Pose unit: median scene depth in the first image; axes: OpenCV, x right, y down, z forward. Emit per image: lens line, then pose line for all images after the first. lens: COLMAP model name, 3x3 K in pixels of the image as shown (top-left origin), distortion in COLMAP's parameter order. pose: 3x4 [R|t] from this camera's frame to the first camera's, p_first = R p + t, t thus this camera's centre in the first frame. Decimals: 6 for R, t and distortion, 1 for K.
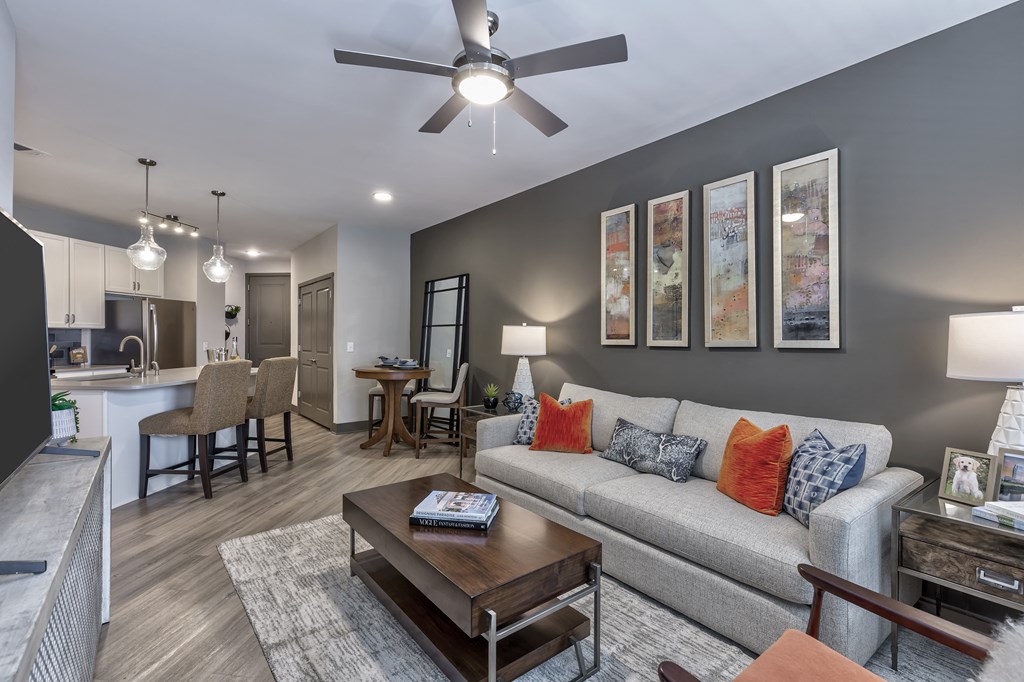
lens RADIAL K [[458.1, 0, 512.0], [0, 458.1, 341.0], [0, 0, 1]] dist [-0.001785, -0.000549]
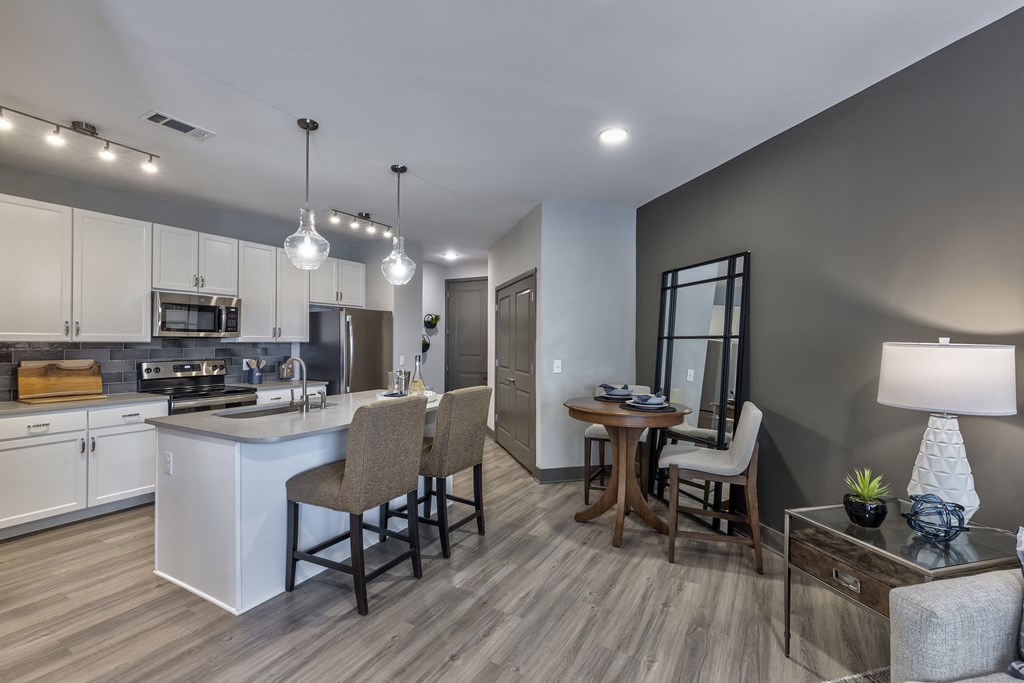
lens RADIAL K [[458.1, 0, 512.0], [0, 458.1, 341.5], [0, 0, 1]] dist [-0.001785, -0.000549]
pose [[0.917807, -0.001126, -0.397026, -0.132549], [-0.002220, 0.999966, -0.007966, -0.022108], [0.397021, 0.008193, 0.917773, 0.303824]]
